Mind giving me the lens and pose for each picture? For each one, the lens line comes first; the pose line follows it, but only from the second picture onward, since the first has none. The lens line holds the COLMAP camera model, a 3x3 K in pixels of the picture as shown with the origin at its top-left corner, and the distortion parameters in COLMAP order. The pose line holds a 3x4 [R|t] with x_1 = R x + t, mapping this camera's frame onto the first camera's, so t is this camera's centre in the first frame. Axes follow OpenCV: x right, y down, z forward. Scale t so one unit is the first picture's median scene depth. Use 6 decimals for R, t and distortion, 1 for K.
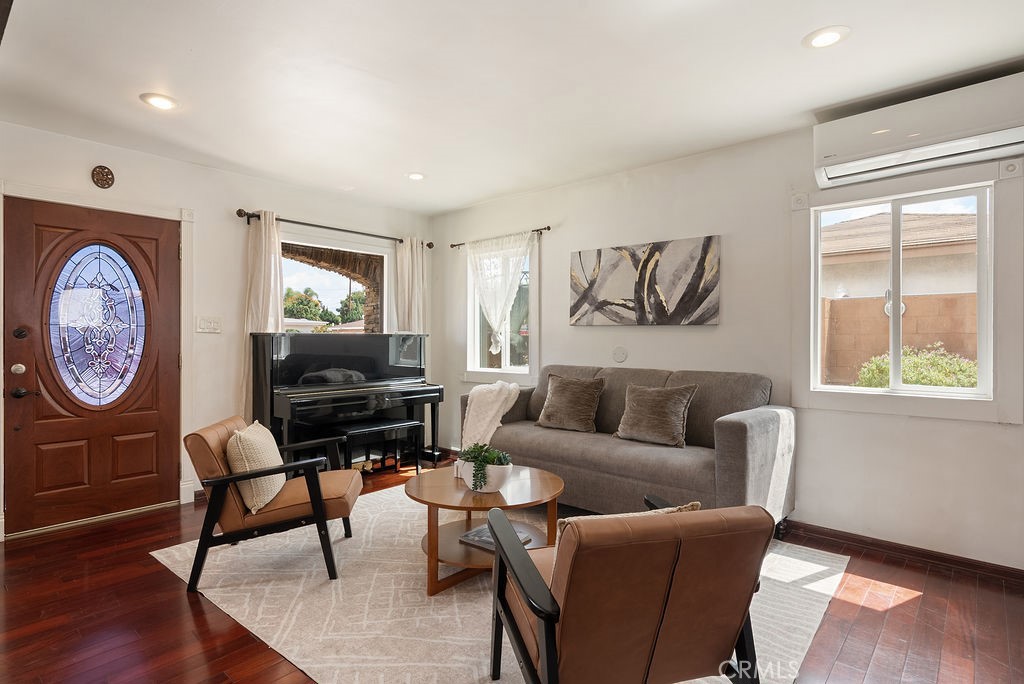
lens RADIAL K [[514.6, 0, 520.0], [0, 514.6, 340.4], [0, 0, 1]] dist [-0.012095, 0.001399]
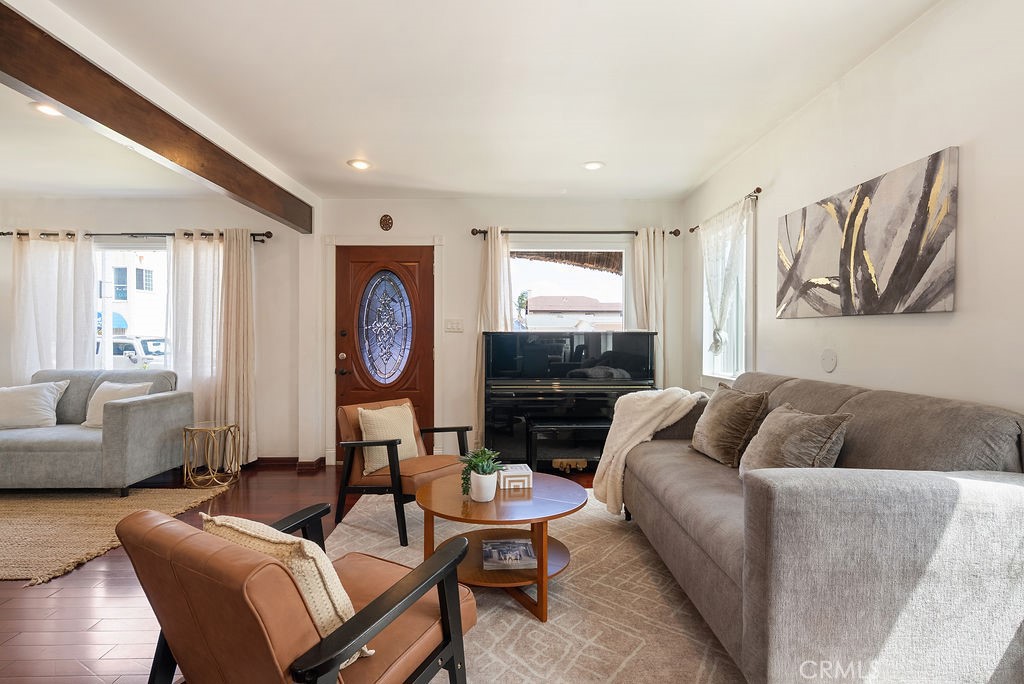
lens RADIAL K [[514.6, 0, 515.2], [0, 514.6, 339.6], [0, 0, 1]] dist [-0.012095, 0.001399]
pose [[0.679135, 0.004182, -0.734002, 0.423135], [-0.002277, 0.999991, 0.003591, -0.001321], [0.734010, -0.000767, 0.679138, 0.262831]]
